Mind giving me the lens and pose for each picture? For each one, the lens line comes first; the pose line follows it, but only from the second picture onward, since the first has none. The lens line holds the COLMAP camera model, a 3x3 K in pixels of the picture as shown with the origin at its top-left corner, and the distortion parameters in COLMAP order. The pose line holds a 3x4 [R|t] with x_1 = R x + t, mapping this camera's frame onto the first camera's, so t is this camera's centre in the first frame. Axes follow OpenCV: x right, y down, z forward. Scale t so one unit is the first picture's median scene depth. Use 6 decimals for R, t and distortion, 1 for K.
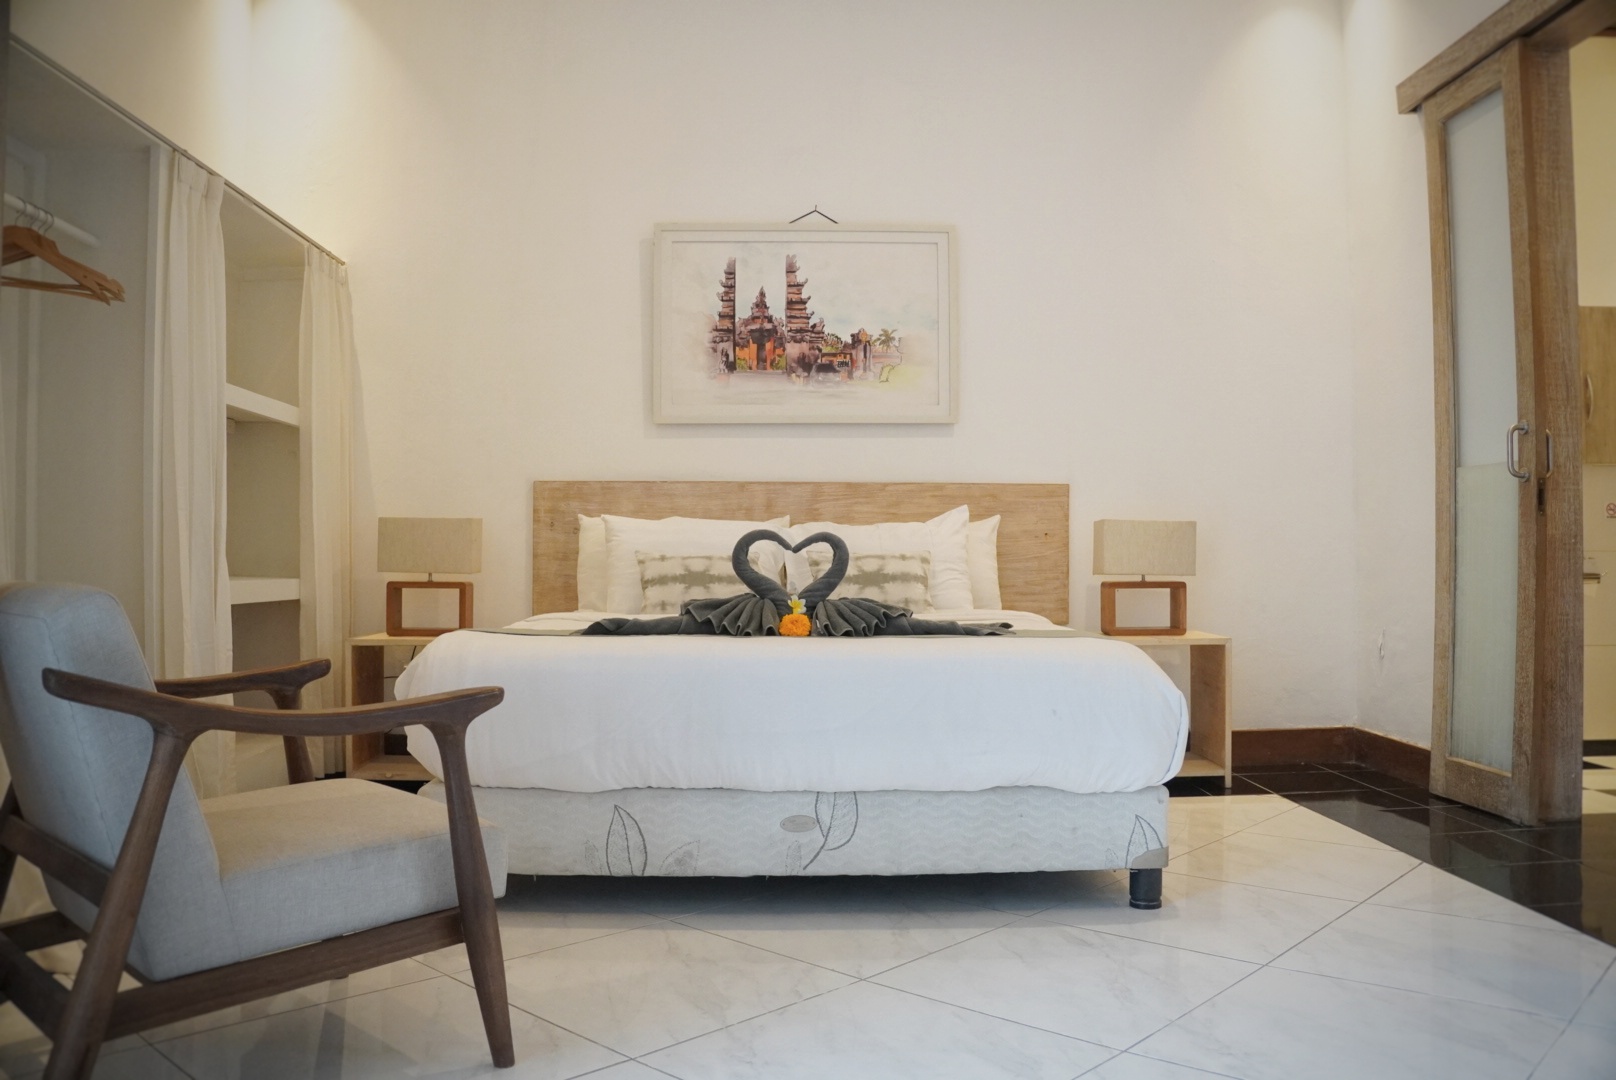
lens RADIAL K [[1285.3, 0, 814.6], [0, 1285.3, 533.3], [0, 0, 1]] dist [-0.207322, 0.127285]
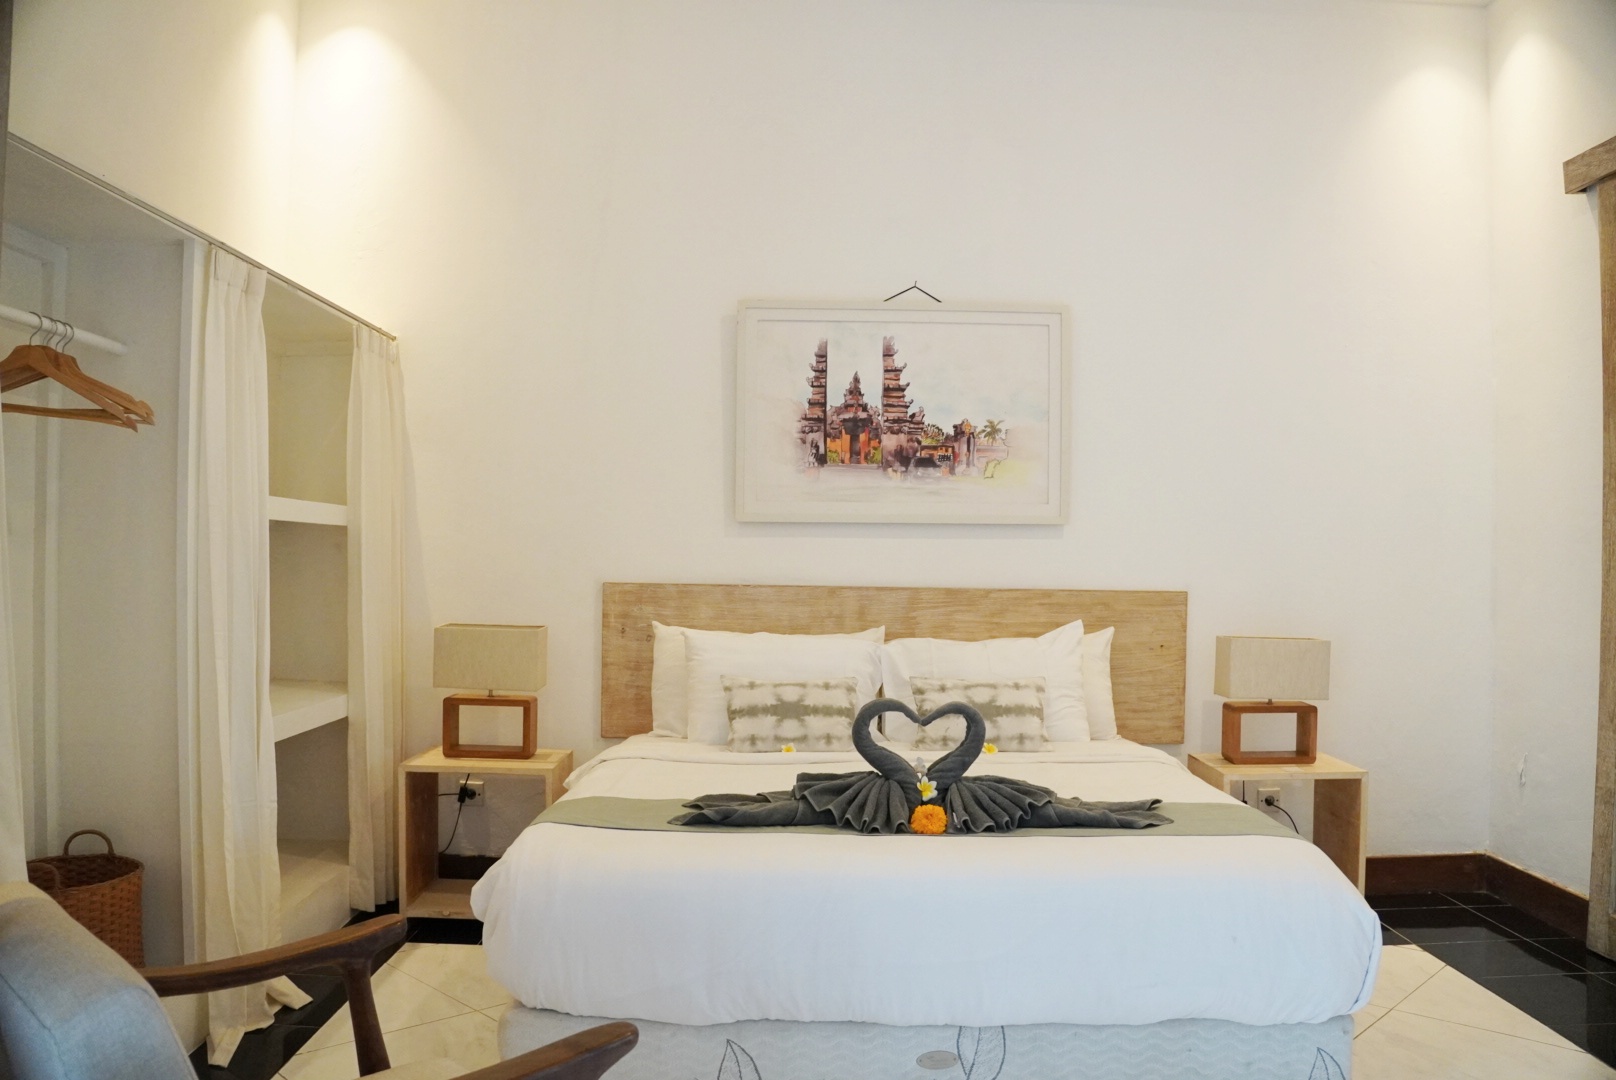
lens RADIAL K [[1285.3, 0, 814.6], [0, 1285.3, 533.3], [0, 0, 1]] dist [-0.207322, 0.127285]
pose [[0.999681, 0.012602, -0.021896, -0.049482], [-0.012541, 0.999917, 0.002948, -0.080545], [0.021931, -0.002672, 0.999756, 0.087775]]
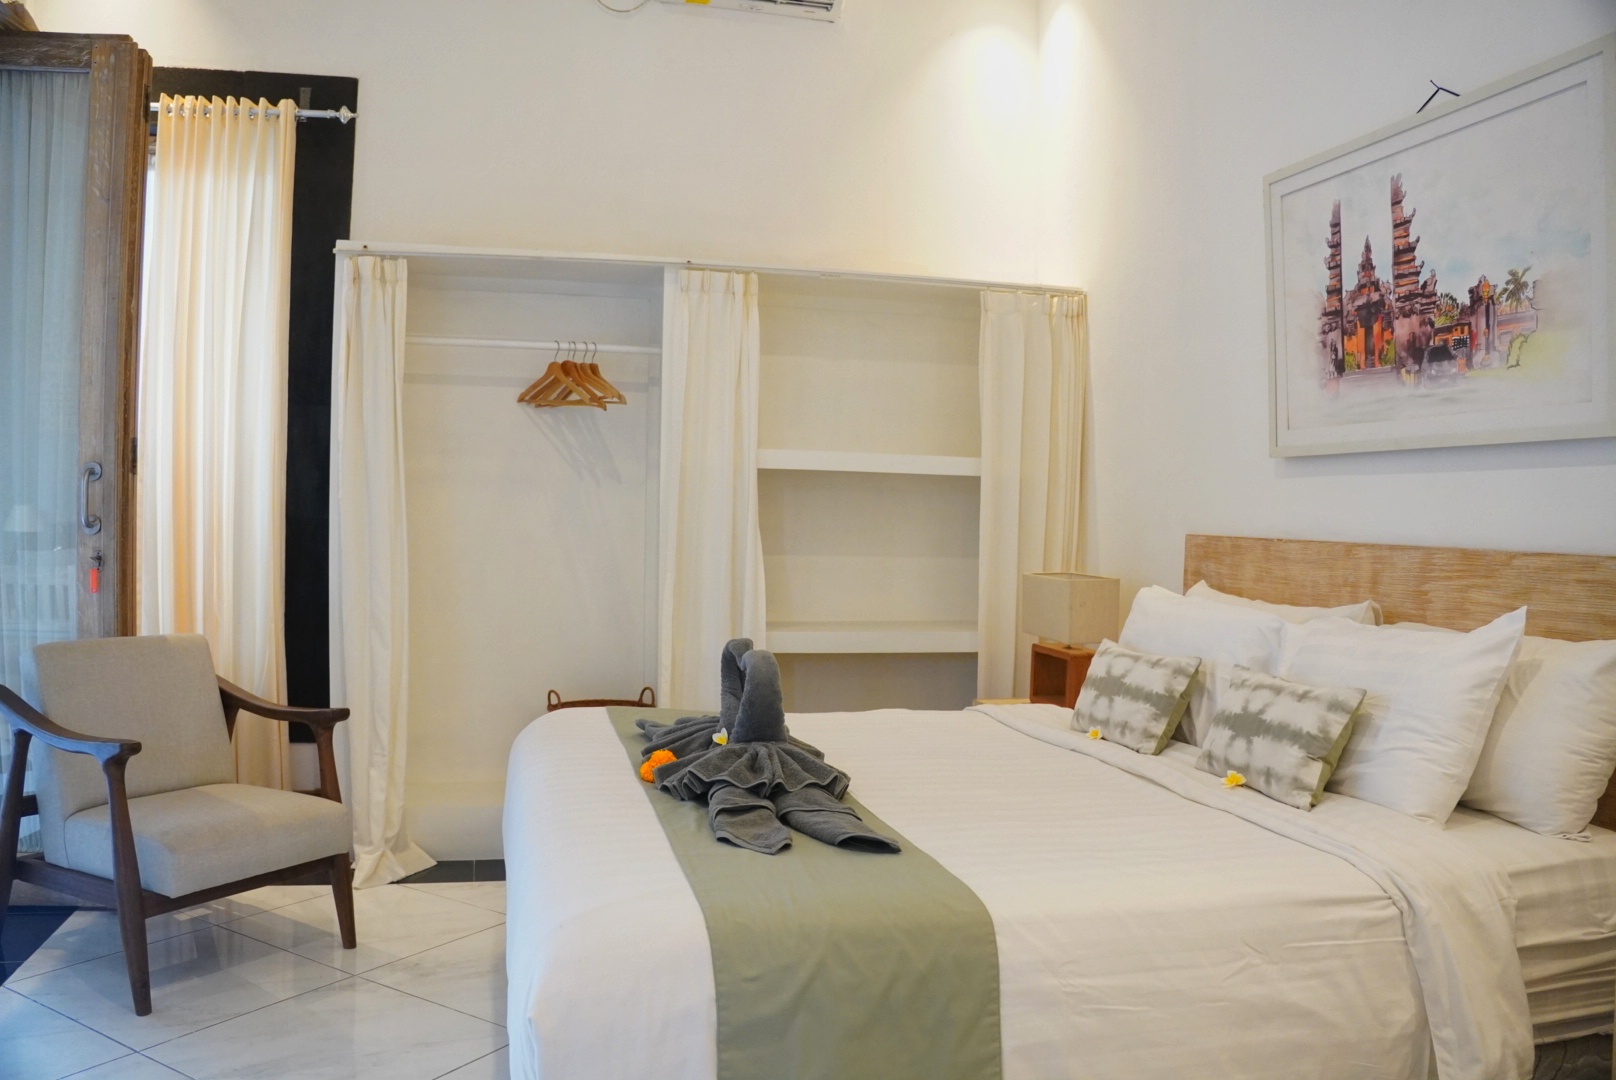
lens RADIAL K [[1285.3, 0, 814.6], [0, 1285.3, 533.3], [0, 0, 1]] dist [-0.207322, 0.127285]
pose [[0.213530, 0.021648, -0.976697, 0.500239], [-0.003830, 0.999765, 0.021322, -0.057404], [0.976929, -0.000812, 0.213563, 0.600434]]
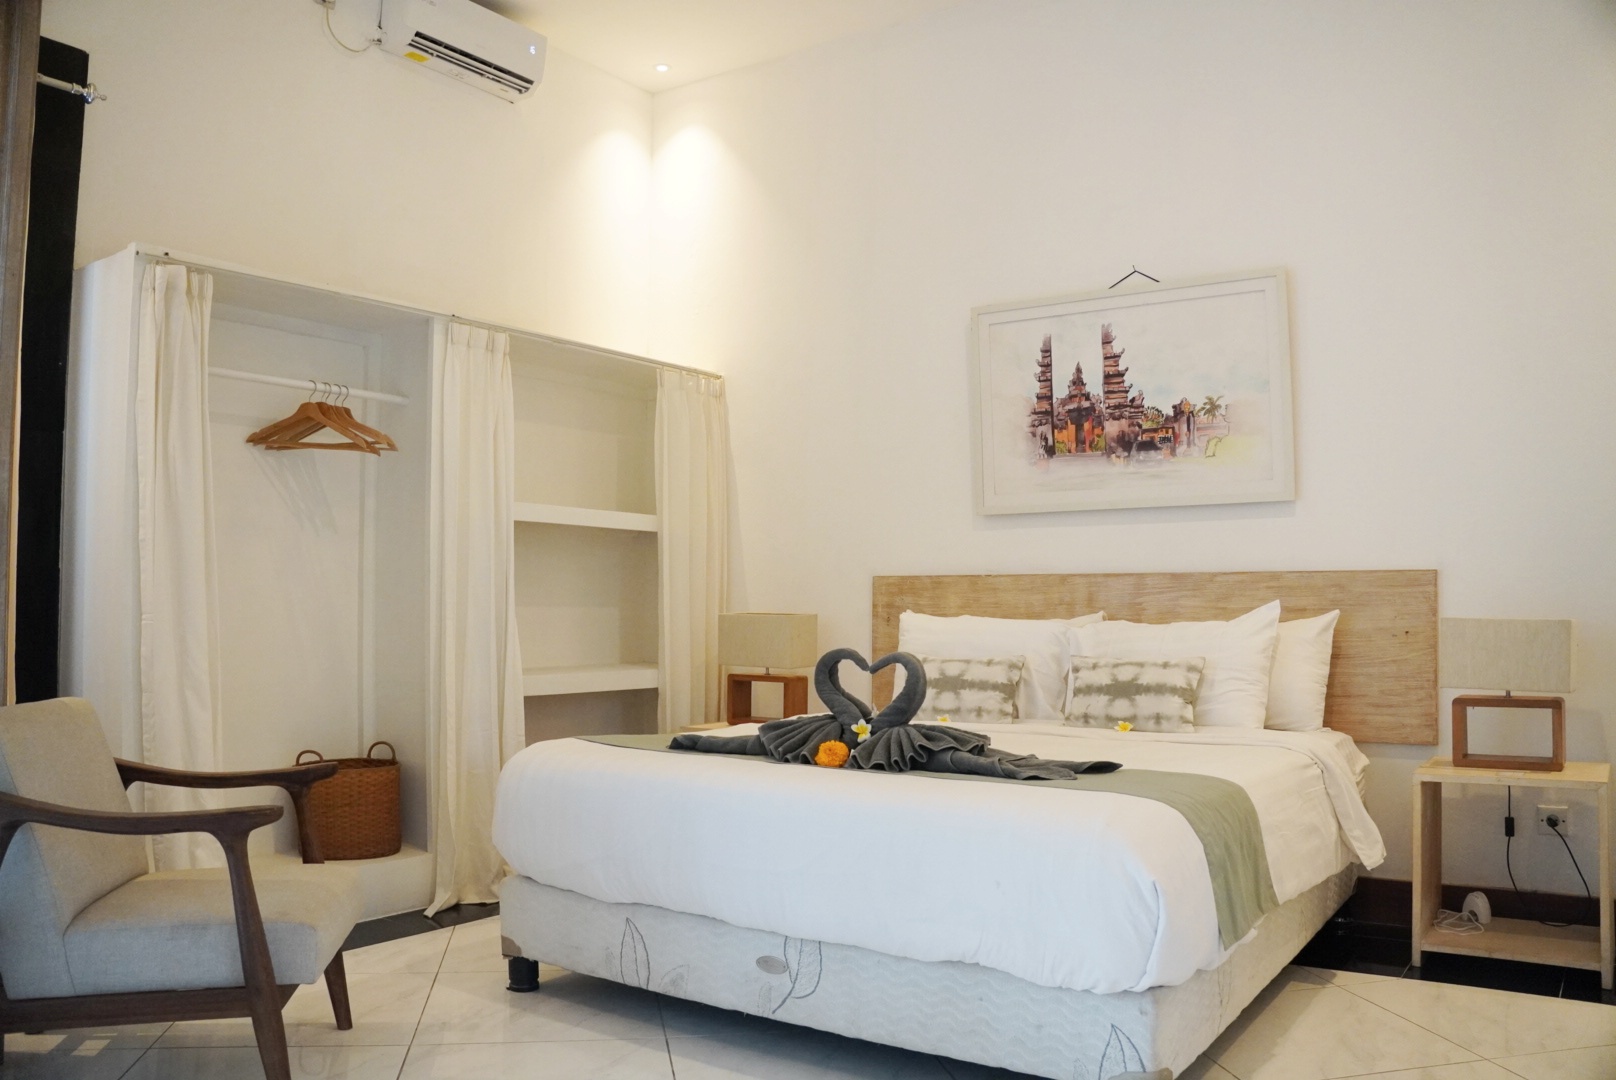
lens RADIAL K [[1285.3, 0, 814.6], [0, 1285.3, 533.3], [0, 0, 1]] dist [-0.207322, 0.127285]
pose [[0.802039, -0.031762, -0.596426, 0.350212], [0.009343, 0.999130, -0.040643, -0.033949], [0.597198, 0.027025, 0.801638, 0.152090]]
